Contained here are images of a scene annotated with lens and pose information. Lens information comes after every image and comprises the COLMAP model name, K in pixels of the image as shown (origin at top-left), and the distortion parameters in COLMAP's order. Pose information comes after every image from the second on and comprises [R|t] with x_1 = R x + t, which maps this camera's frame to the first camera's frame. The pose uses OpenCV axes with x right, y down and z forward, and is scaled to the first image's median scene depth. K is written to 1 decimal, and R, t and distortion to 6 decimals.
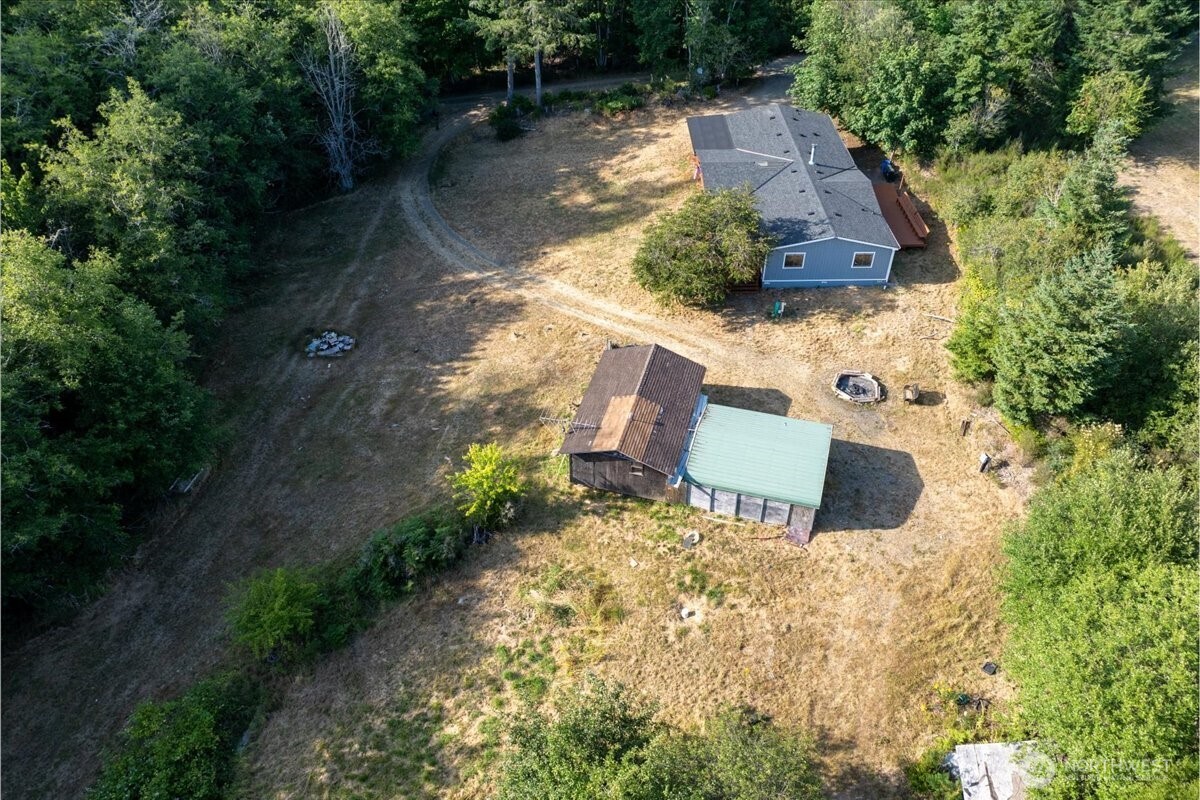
lens RADIAL K [[846.4, 0, 600.0], [0, 846.4, 400.0], [0, 0, 1]] dist [-0.016660, -0.019438]
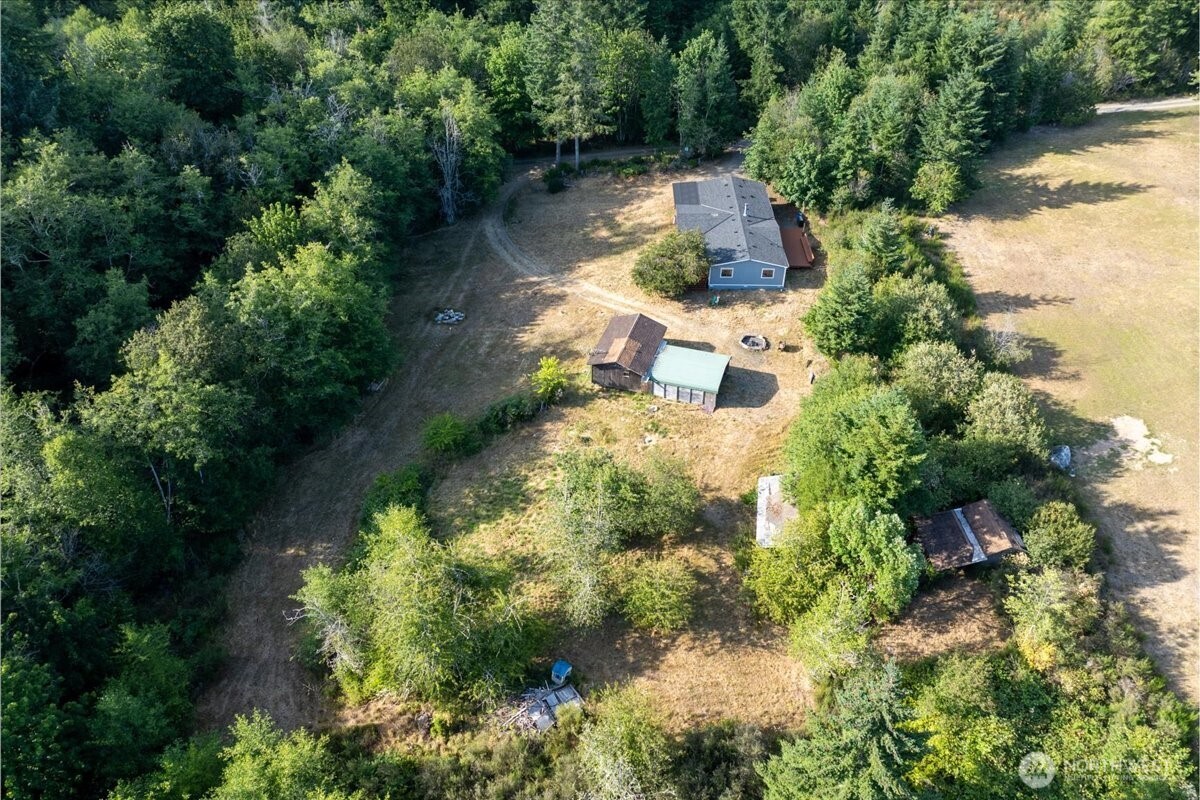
lens RADIAL K [[846.4, 0, 600.0], [0, 846.4, 400.0], [0, 0, 1]] dist [-0.016660, -0.019438]
pose [[0.999269, 0.028398, -0.025592, 0.026408], [-0.029293, 0.998947, -0.035321, 0.161023], [0.024562, 0.036045, 0.999048, -0.708365]]
